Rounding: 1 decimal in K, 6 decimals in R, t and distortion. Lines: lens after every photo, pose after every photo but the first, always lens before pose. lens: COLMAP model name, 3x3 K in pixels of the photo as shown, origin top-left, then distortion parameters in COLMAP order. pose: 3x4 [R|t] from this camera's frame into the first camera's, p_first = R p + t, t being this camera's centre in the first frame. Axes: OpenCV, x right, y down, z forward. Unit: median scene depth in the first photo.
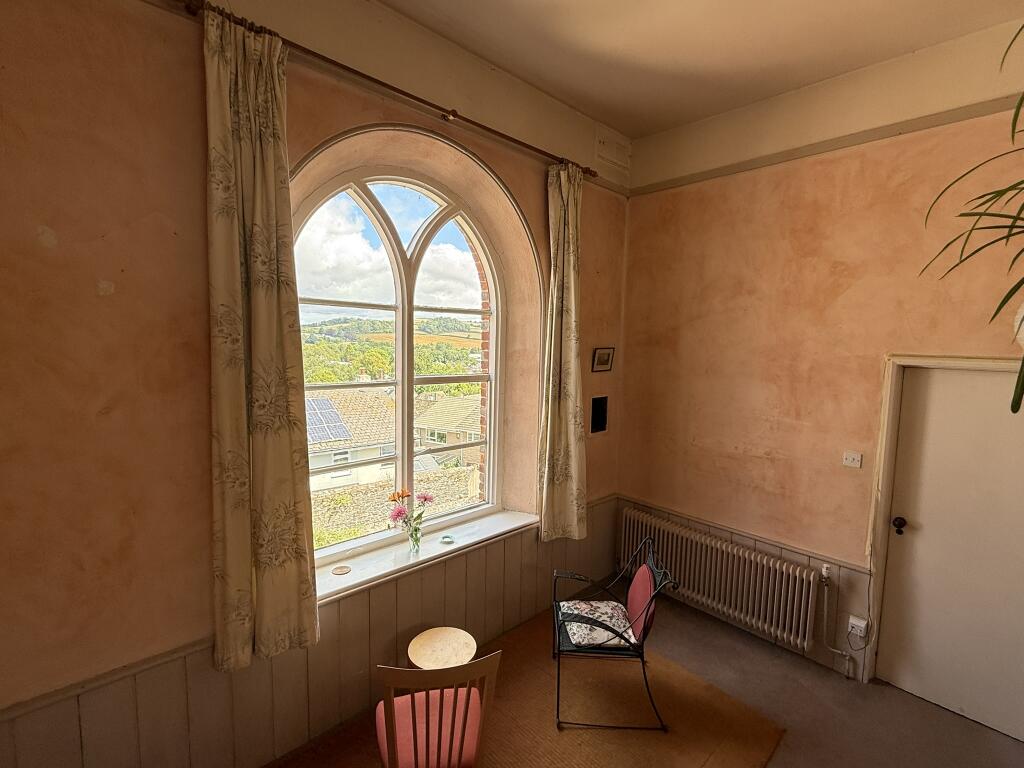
lens RADIAL K [[479.5, 0, 517.0], [0, 479.5, 382.1], [0, 0, 1]] dist [0.003482, -0.000957]
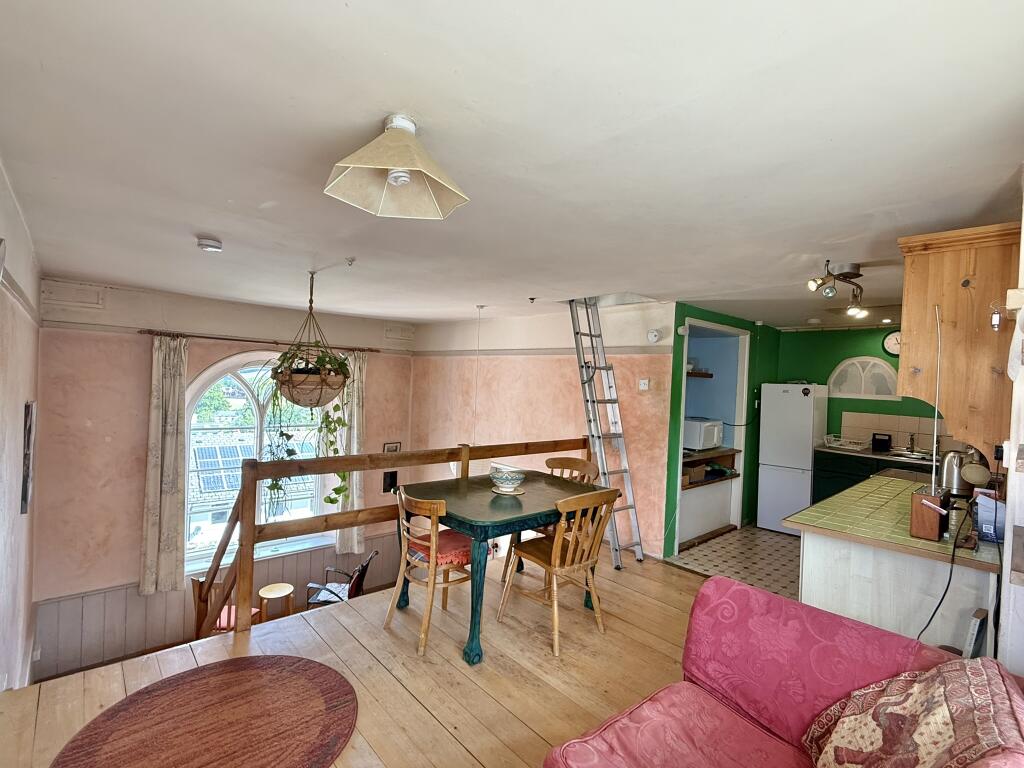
lens RADIAL K [[479.5, 0, 510.6], [0, 479.5, 384.2], [0, 0, 1]] dist [0.003482, -0.000957]
pose [[0.999359, 0.021280, -0.028782, 0.866787], [-0.023591, 0.996311, -0.082504, -0.199217], [0.026920, 0.083130, 0.996175, -0.970613]]
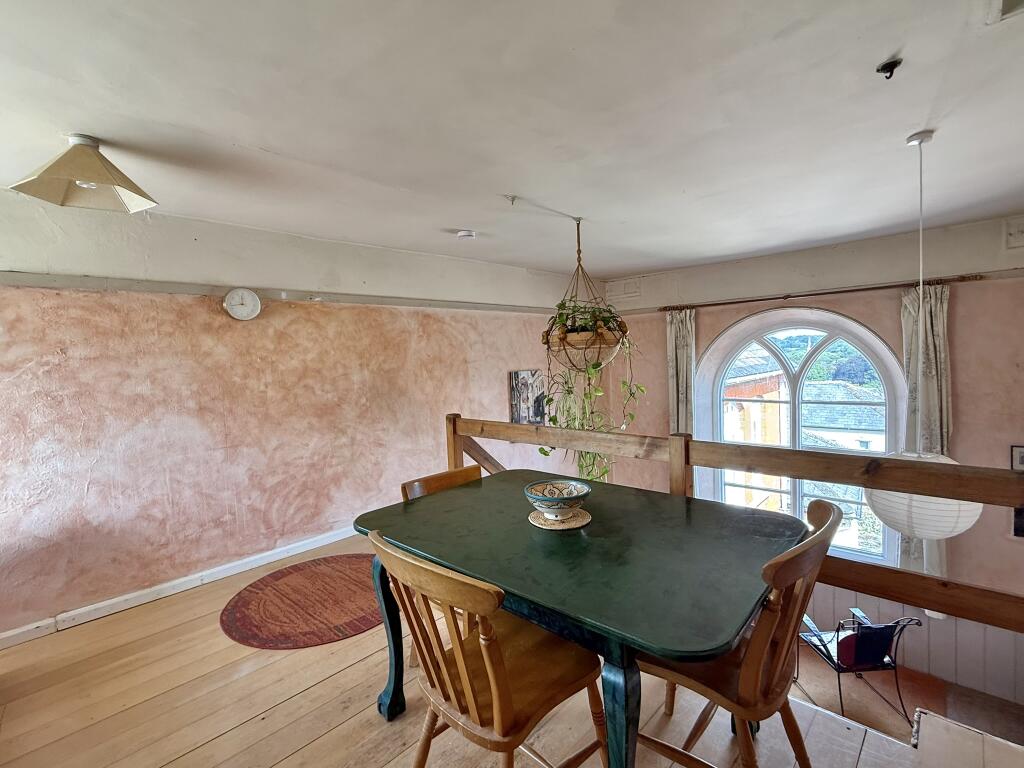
lens RADIAL K [[479.5, 0, 511.8], [0, 479.5, 382.9], [0, 0, 1]] dist [0.003482, -0.000957]
pose [[0.050939, 0.028799, -0.998286, 1.364809], [-0.049576, 0.998425, 0.026273, -0.221471], [0.997471, 0.048153, 0.052286, -0.046952]]
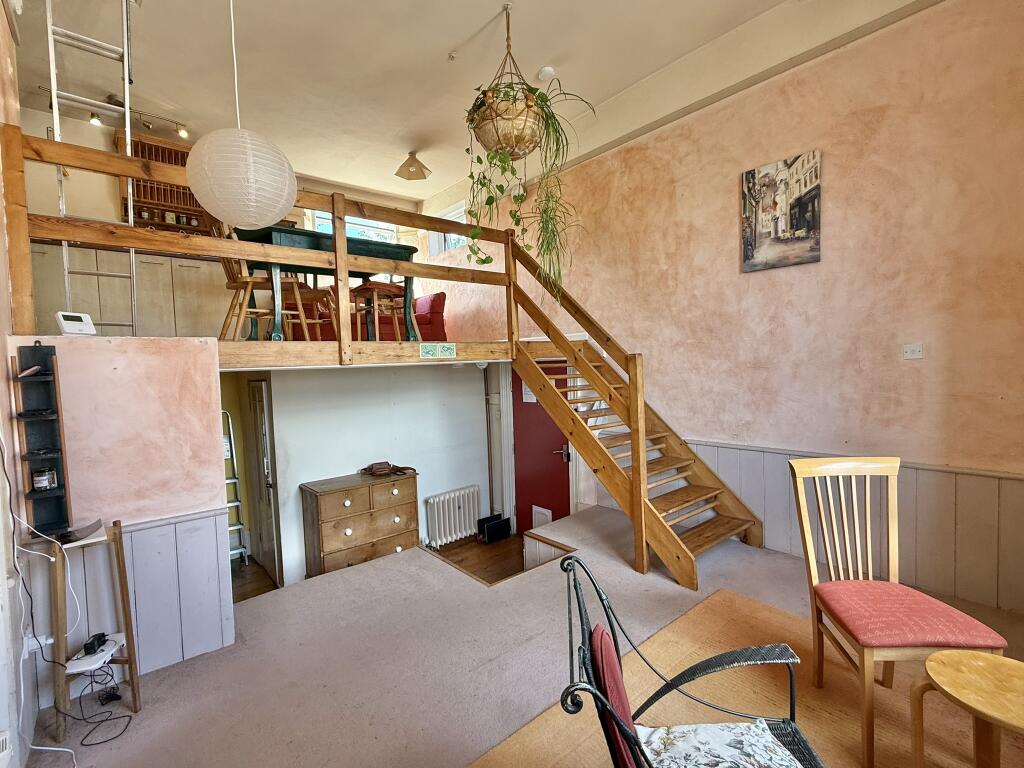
lens RADIAL K [[479.5, 0, 505.8], [0, 479.5, 380.9], [0, 0, 1]] dist [0.003482, -0.000957]
pose [[-0.998563, 0.008666, 0.052885, 0.312307], [0.015443, 0.991510, 0.129112, 0.119681], [-0.051317, 0.129743, -0.990219, 1.264613]]
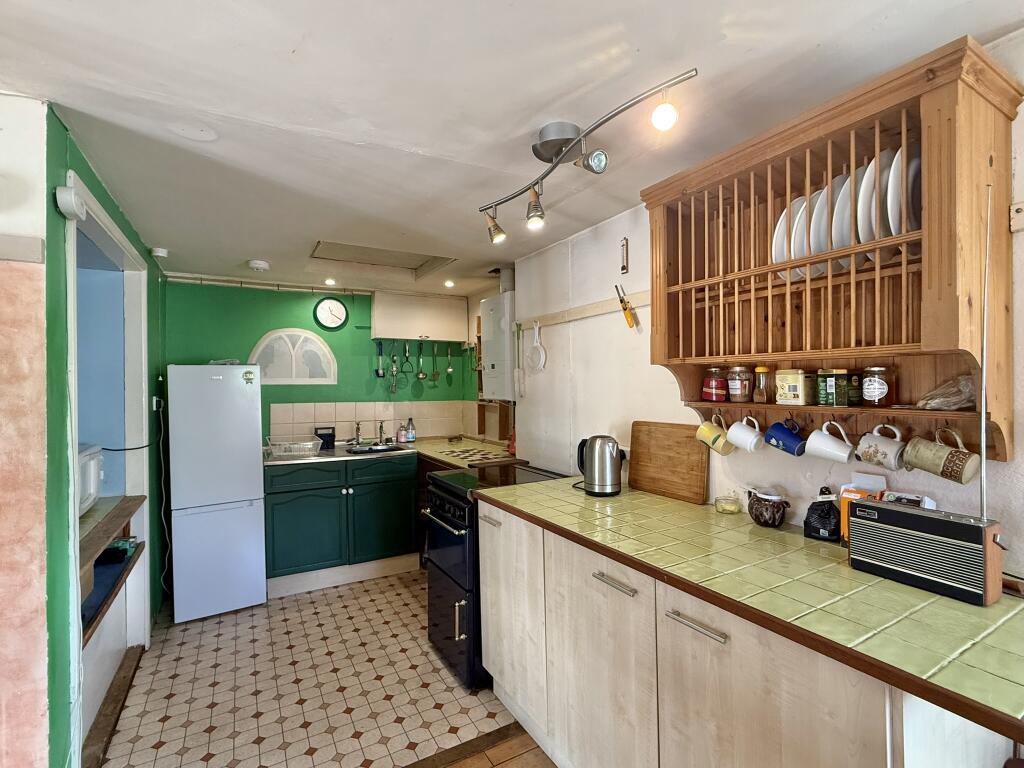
lens RADIAL K [[479.5, 0, 509.7], [0, 479.5, 384.4], [0, 0, 1]] dist [0.003482, -0.000957]
pose [[0.246869, -0.024563, 0.968738, 0.959537], [0.104916, 0.994480, -0.001520, -0.252411], [-0.963353, 0.102011, 0.248083, -0.150896]]
